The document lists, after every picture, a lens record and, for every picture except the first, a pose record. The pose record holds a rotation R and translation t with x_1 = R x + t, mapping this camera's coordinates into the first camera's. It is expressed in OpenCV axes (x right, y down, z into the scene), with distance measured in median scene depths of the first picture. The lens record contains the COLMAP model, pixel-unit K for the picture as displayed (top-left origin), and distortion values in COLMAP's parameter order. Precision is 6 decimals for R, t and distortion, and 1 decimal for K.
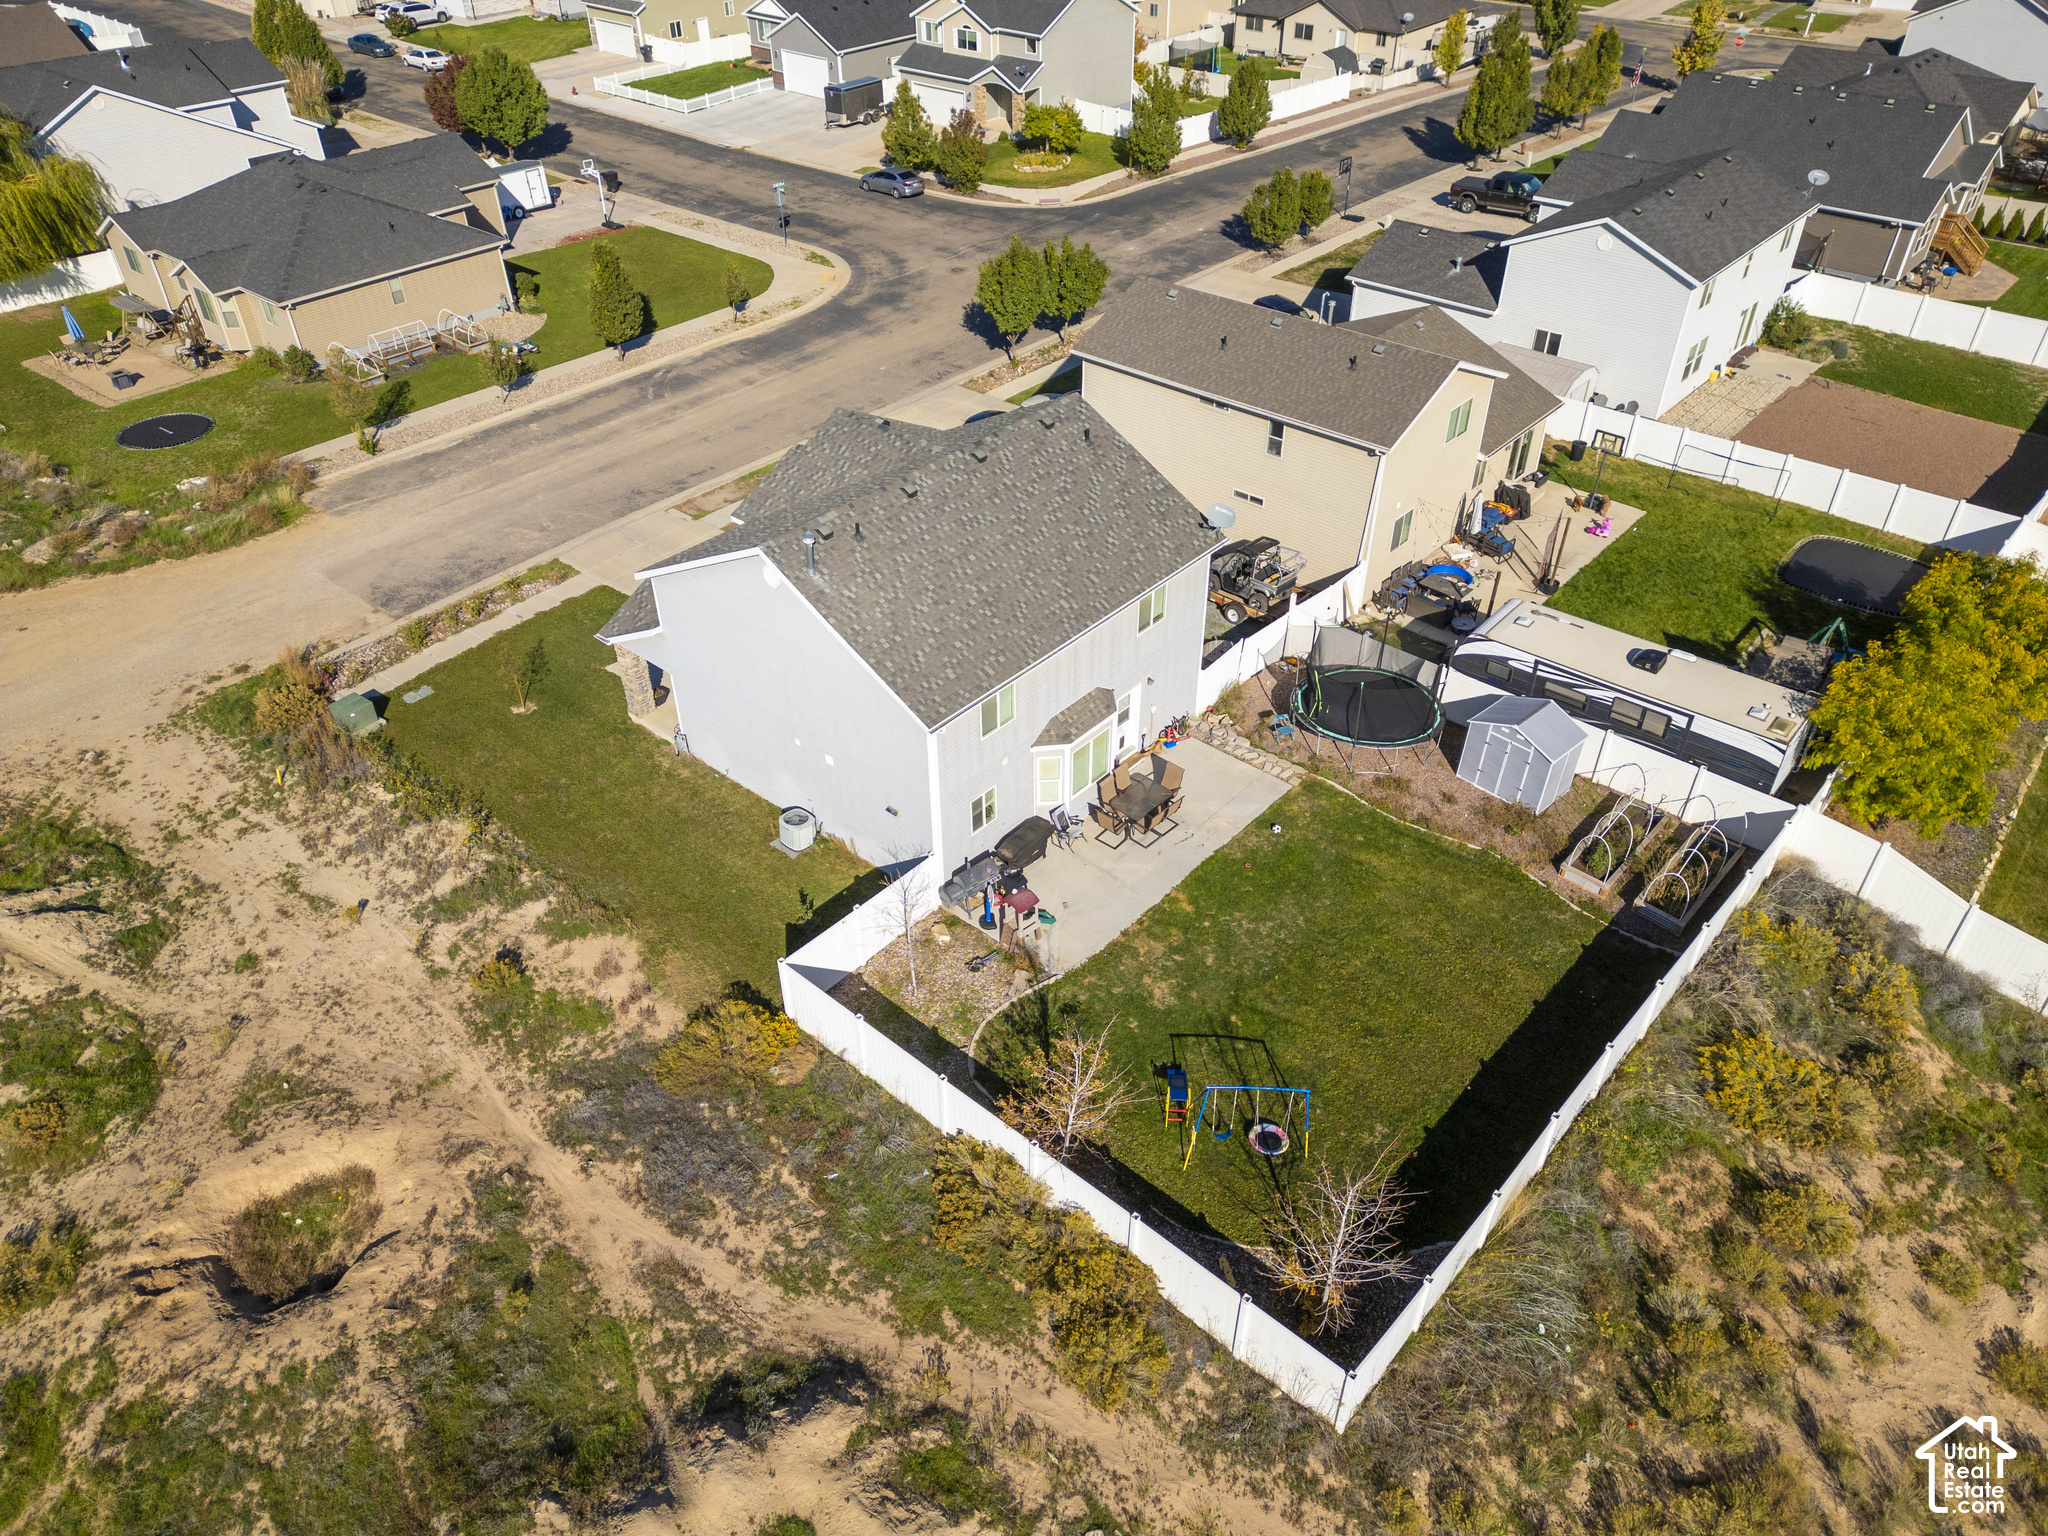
lens RADIAL K [[1427.9, 0, 1025.1], [0, 1427.9, 773.1], [0, 0, 1]] dist [0.063407, -0.052197]
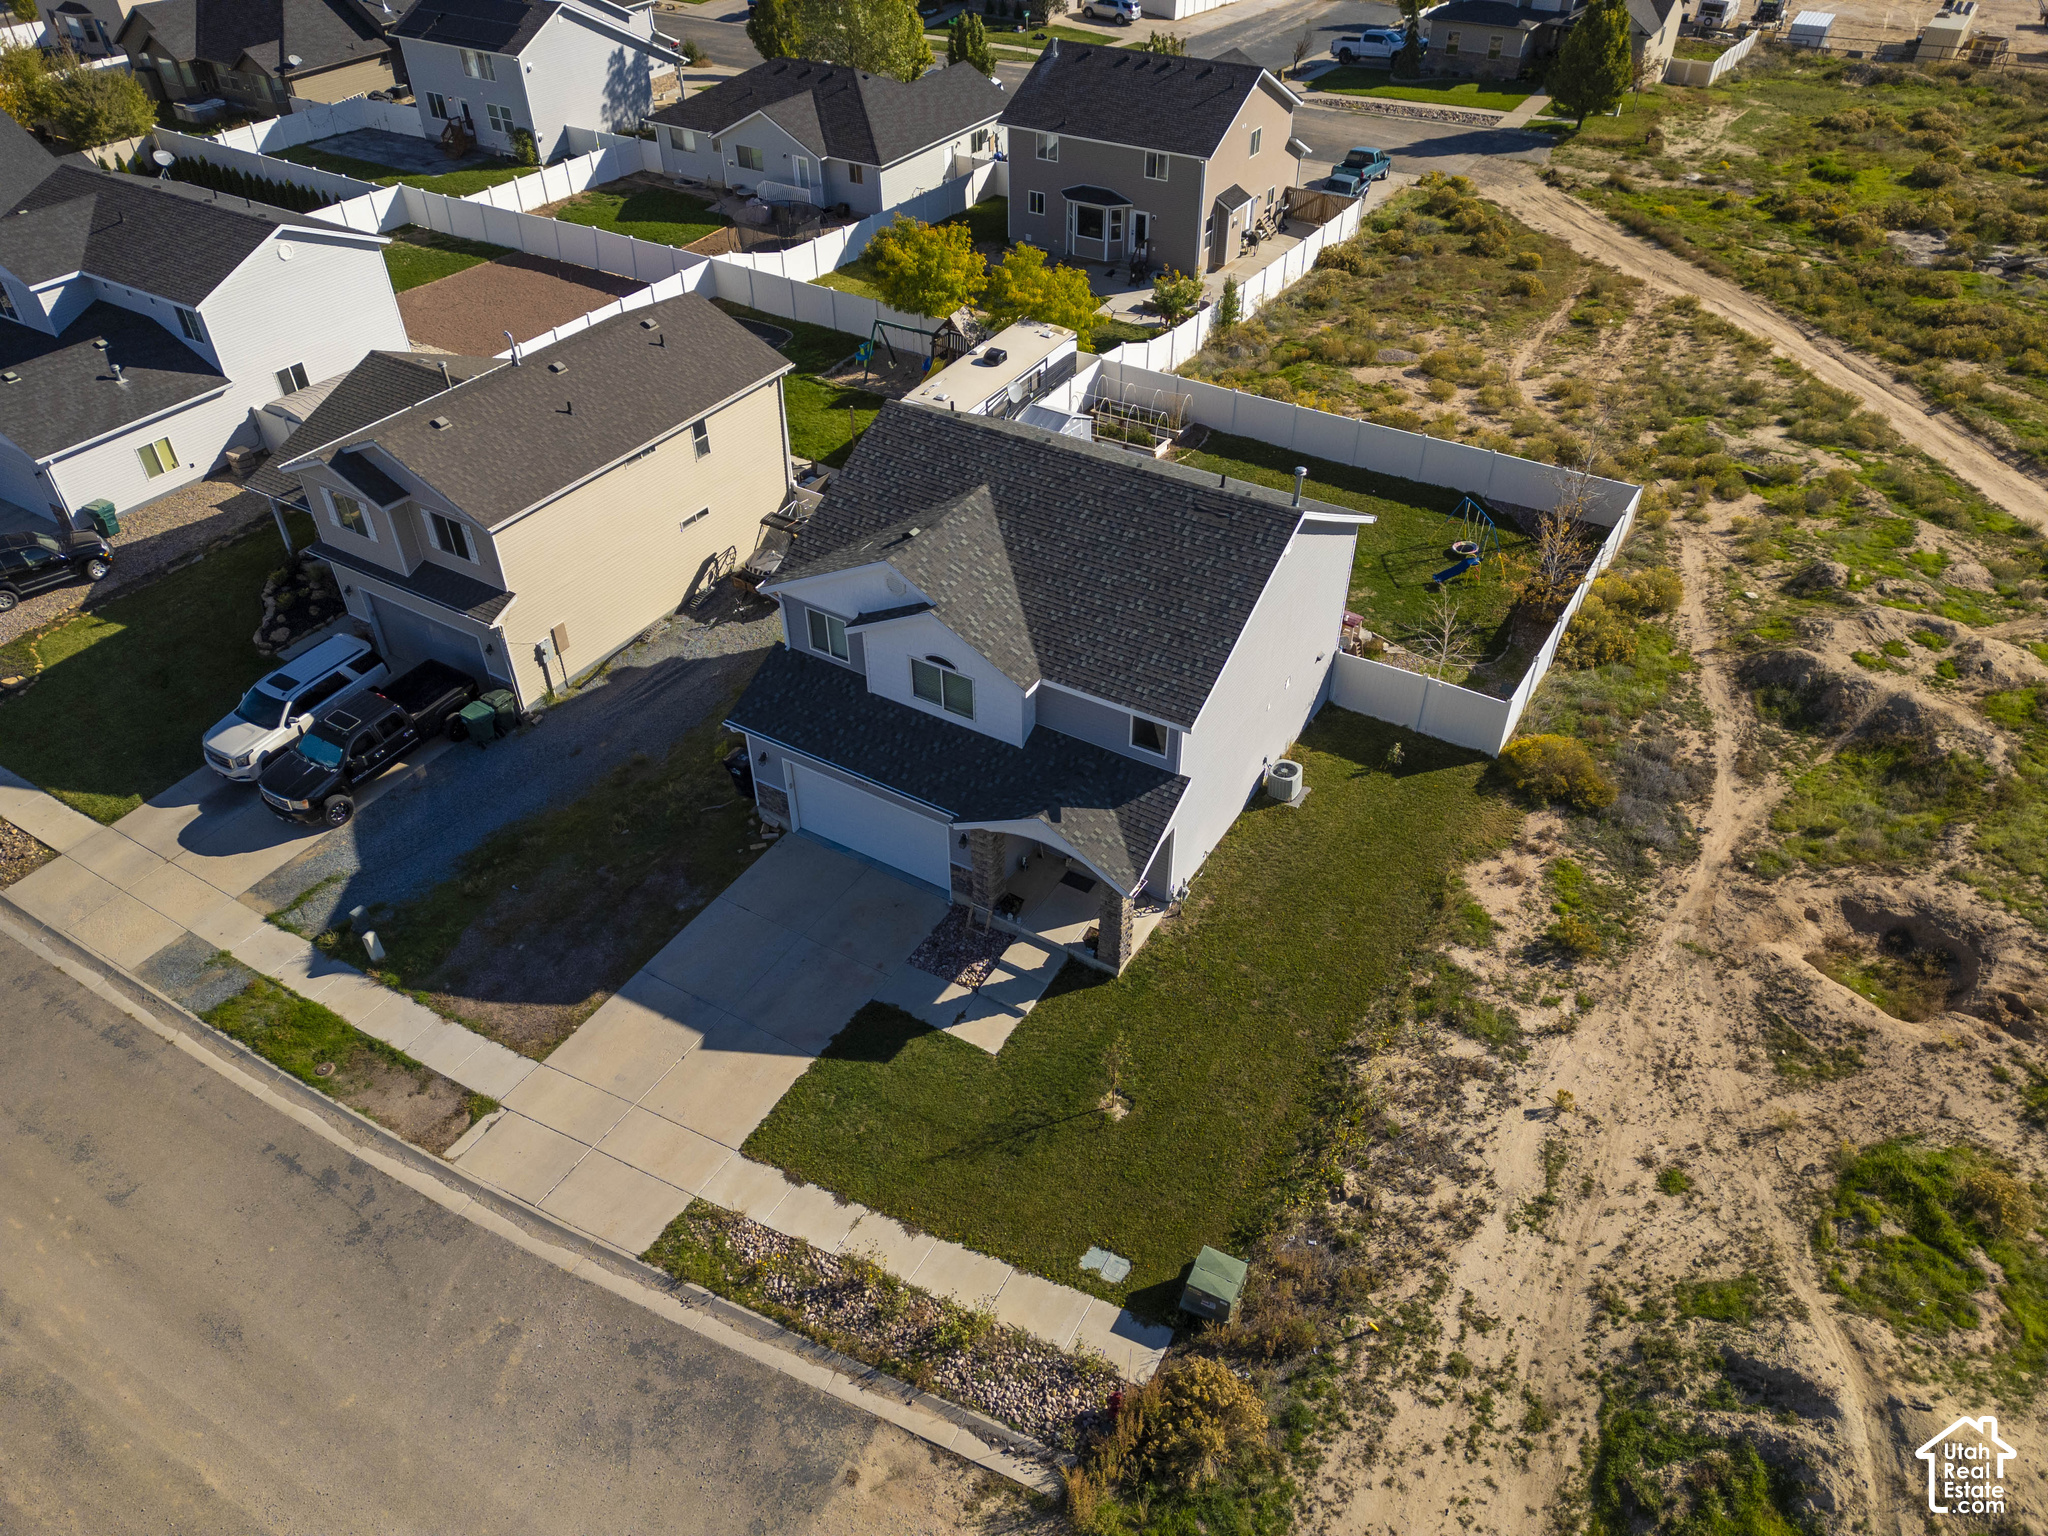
lens RADIAL K [[1427.9, 0, 1027.2], [0, 1427.9, 775.1], [0, 0, 1]] dist [0.063407, -0.052197]
pose [[-0.168967, -0.615034, 0.770184, -0.919477], [0.605039, 0.552137, 0.573648, -0.662222], [-0.778060, 0.562919, 0.278826, 0.876808]]
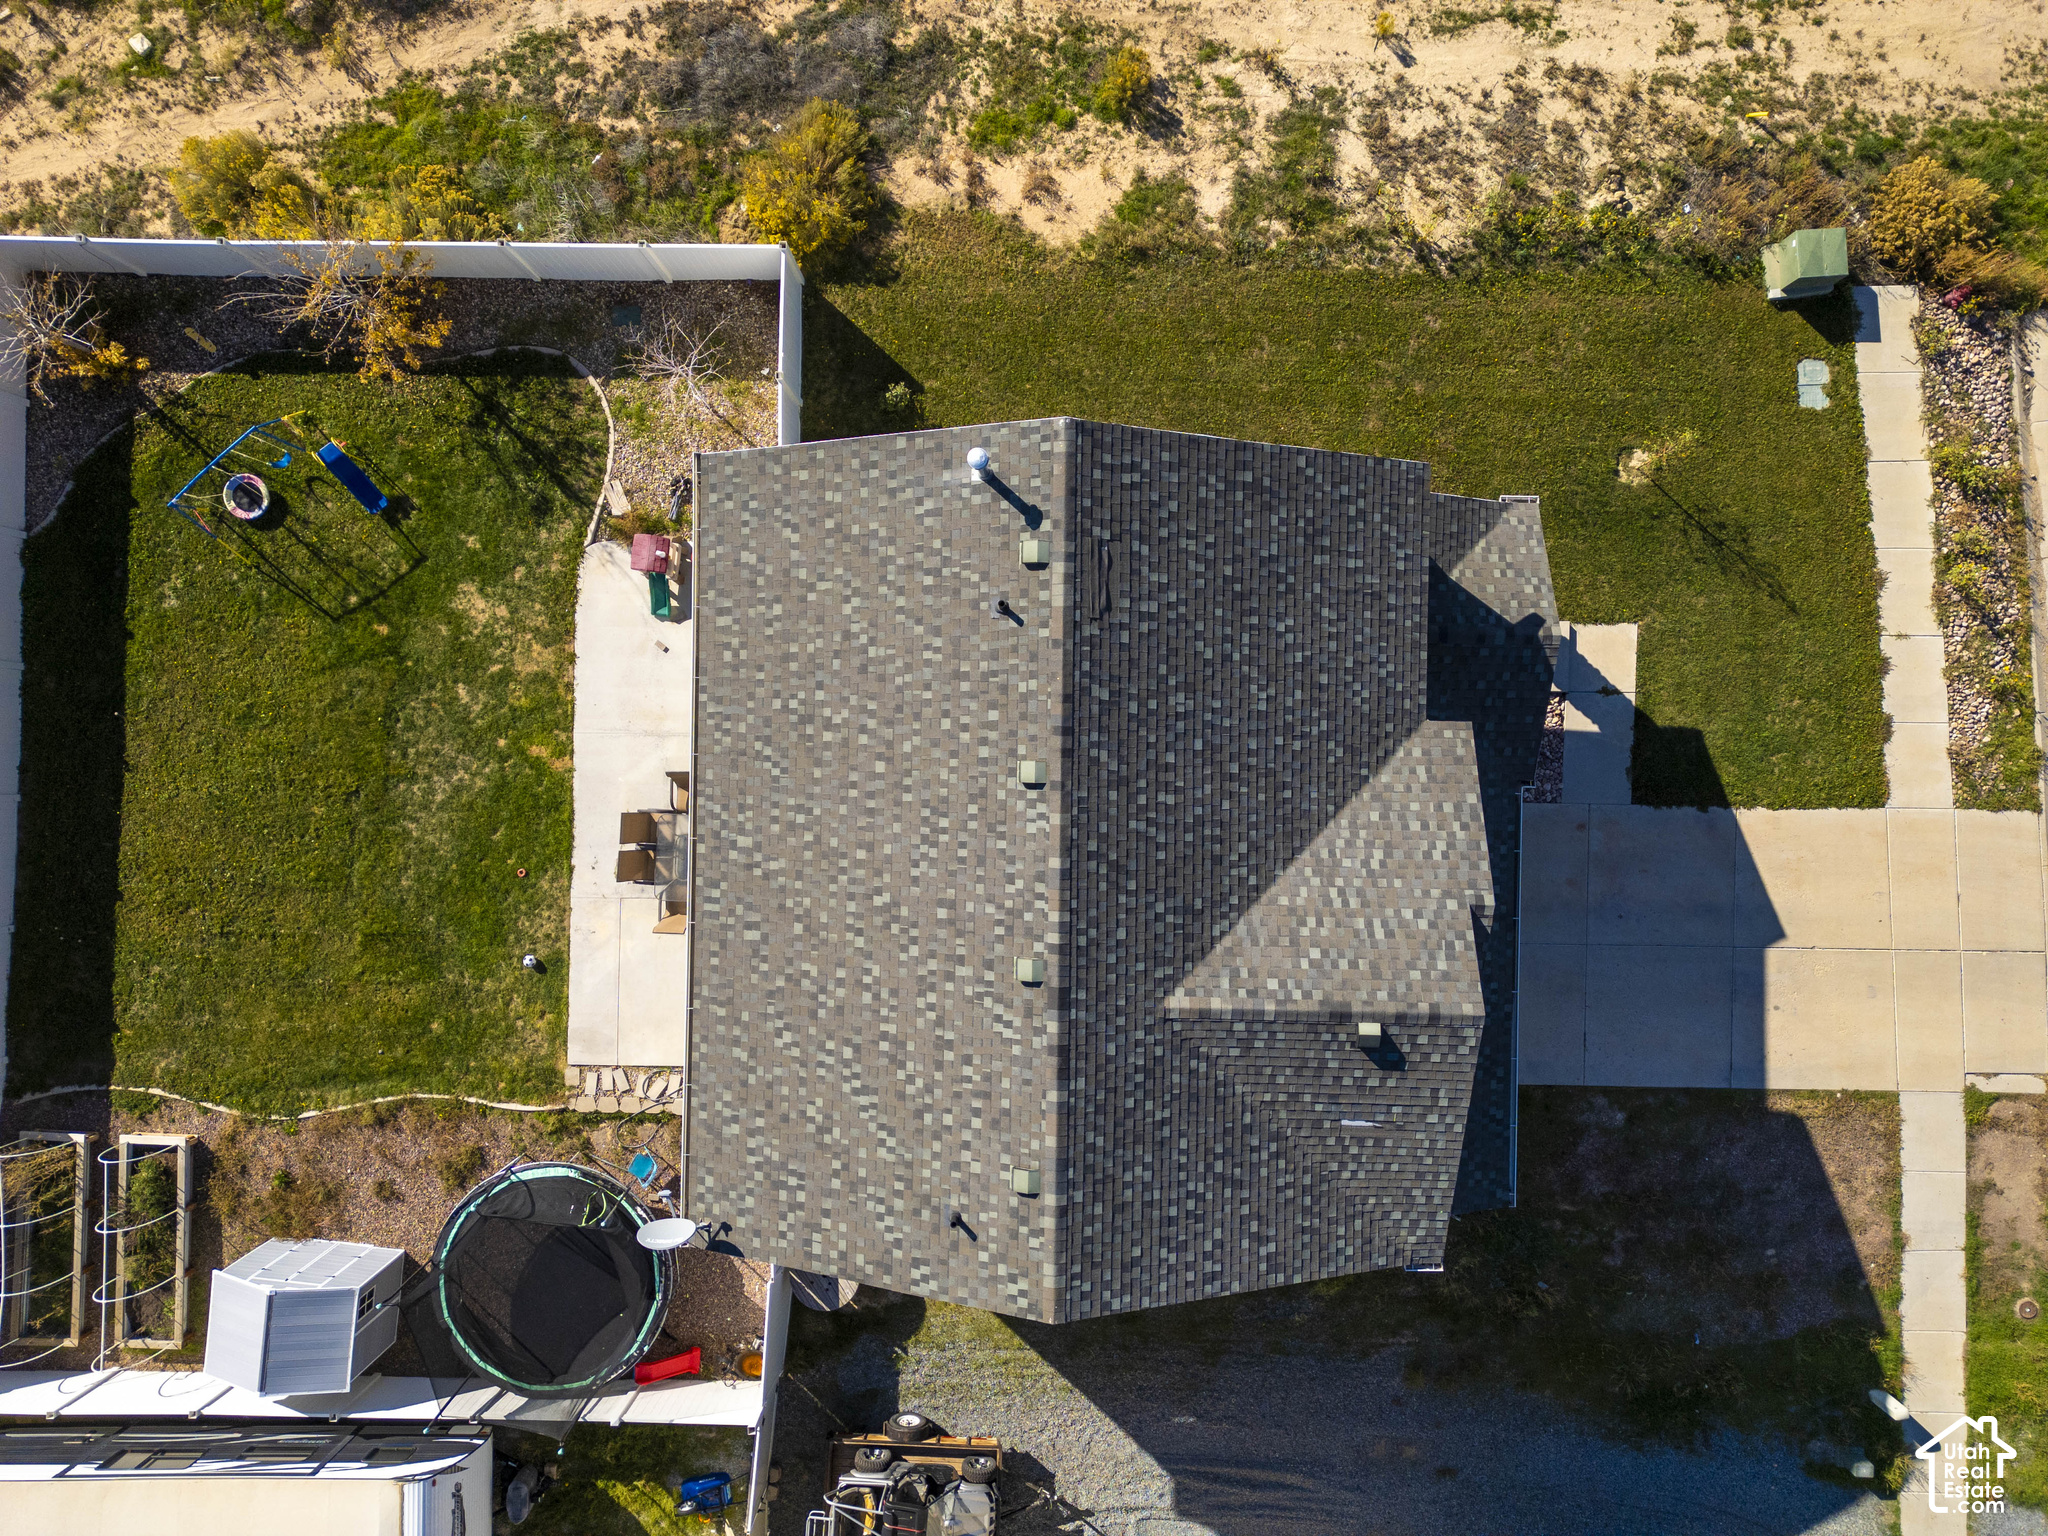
lens RADIAL K [[1427.9, 0, 1022.9], [0, 1427.9, 773.9], [0, 0, 1]] dist [0.063407, -0.052197]
pose [[-0.762622, 0.646601, 0.017739, -0.084287], [-0.377859, -0.467583, 0.799117, -0.594140], [0.525005, 0.602722, 0.600913, 0.664980]]
